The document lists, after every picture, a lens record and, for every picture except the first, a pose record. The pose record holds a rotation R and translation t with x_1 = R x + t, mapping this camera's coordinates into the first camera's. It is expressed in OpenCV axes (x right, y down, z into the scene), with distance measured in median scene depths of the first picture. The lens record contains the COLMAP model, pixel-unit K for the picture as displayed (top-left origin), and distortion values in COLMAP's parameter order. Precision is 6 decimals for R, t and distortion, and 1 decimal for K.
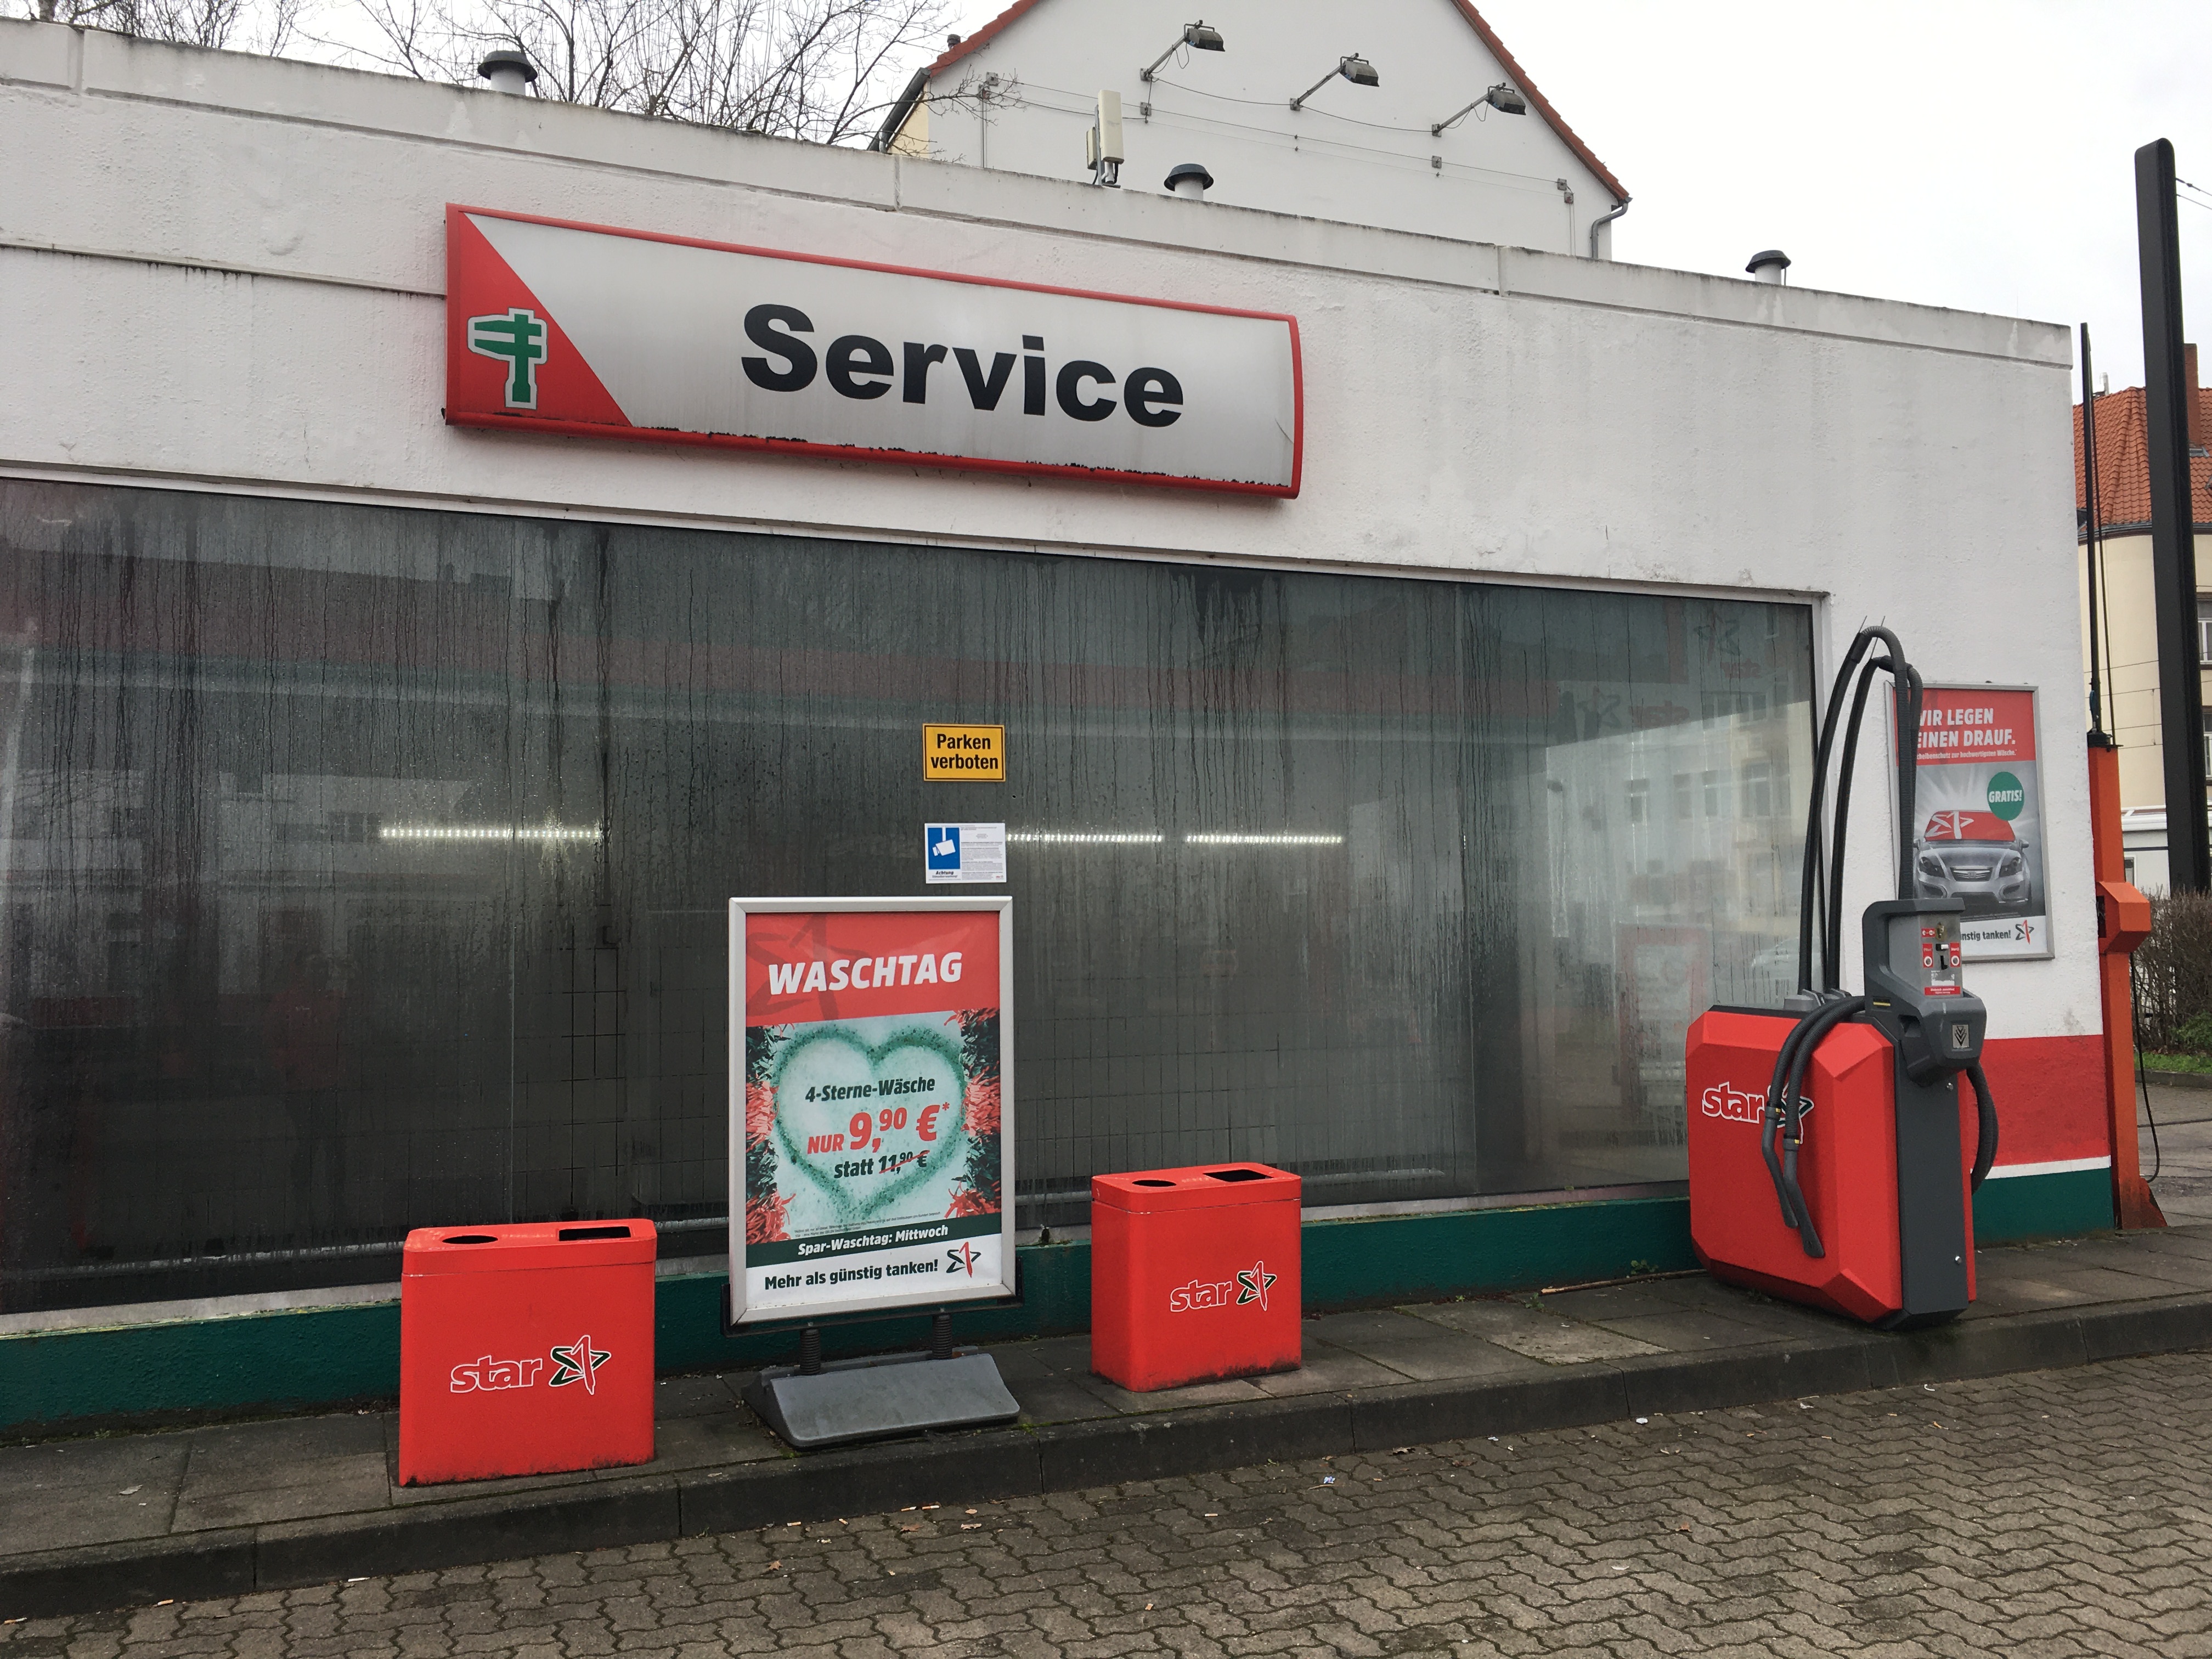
lens RADIAL K [[1897.8, 0, 1114.6], [0, 1897.8, 815.8], [0, 0, 1]] dist [0.048279, -0.053803]
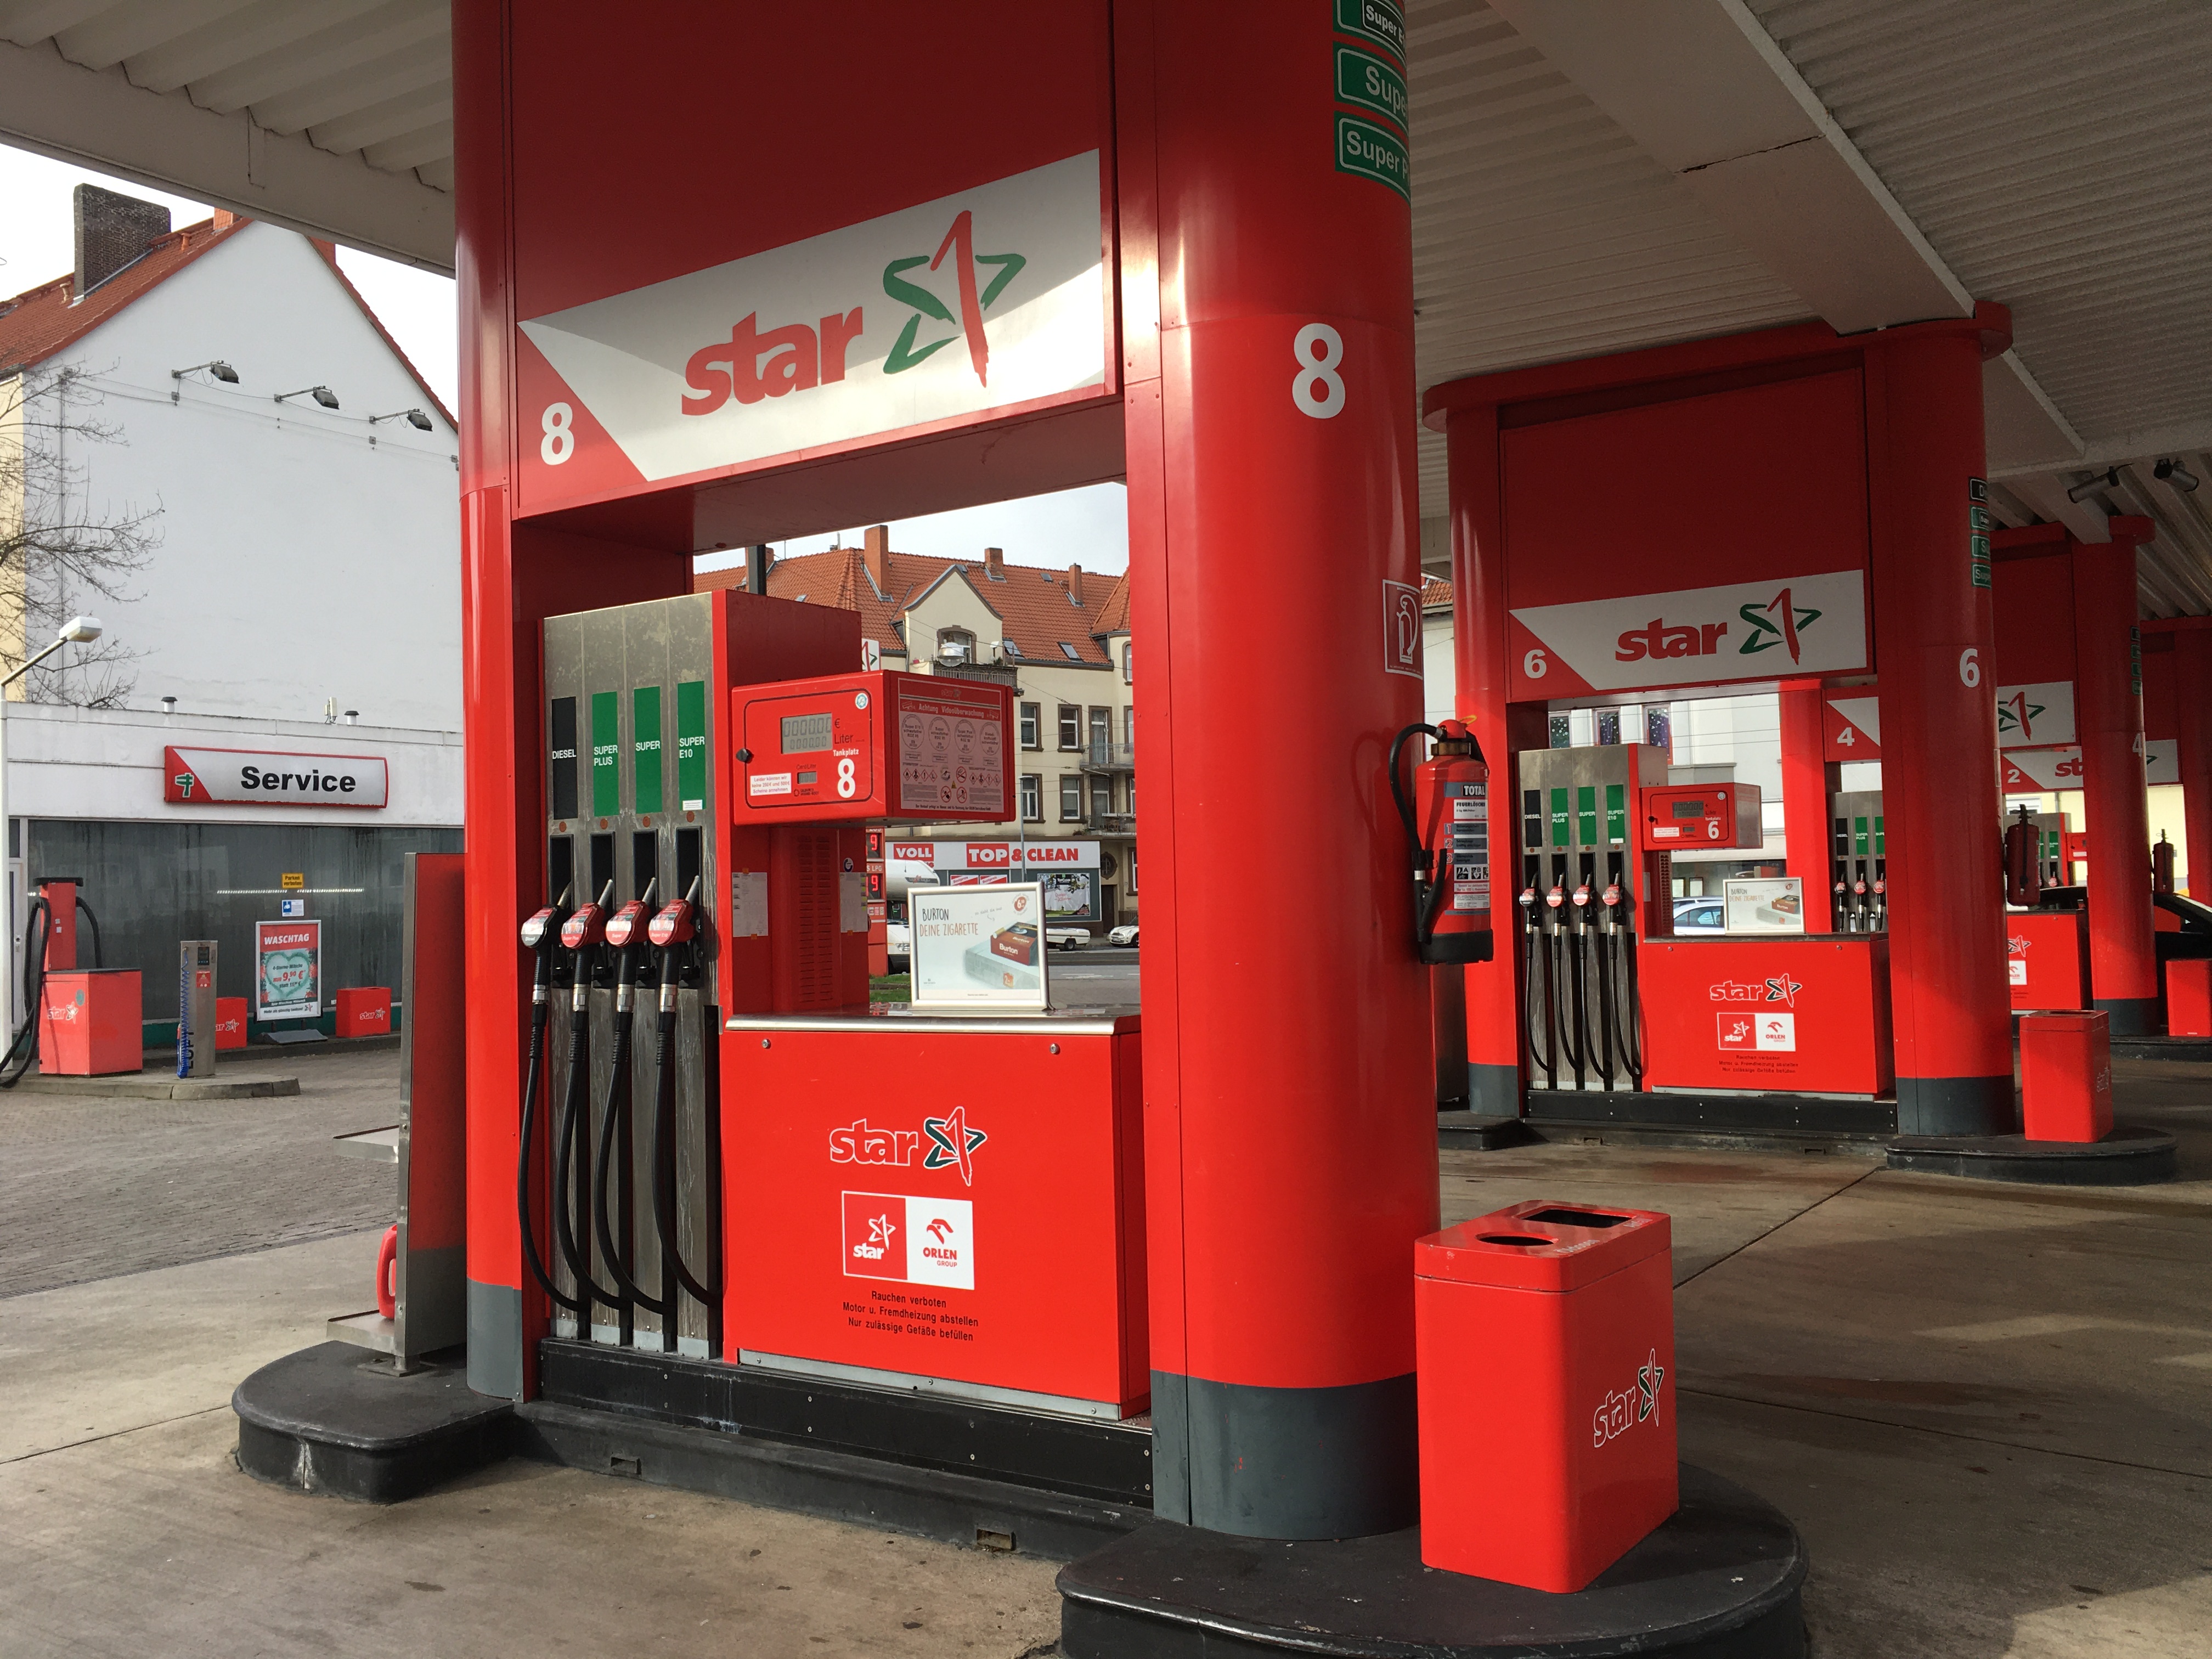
lens RADIAL K [[1897.8, 0, 1122.7], [0, 1897.8, 818.3], [0, 0, 1]] dist [0.048279, -0.053803]
pose [[0.838735, 0.013883, 0.544363, -0.795176], [-0.017413, 0.999848, 0.001329, -0.198418], [-0.544262, -0.010594, 0.838849, -3.176316]]
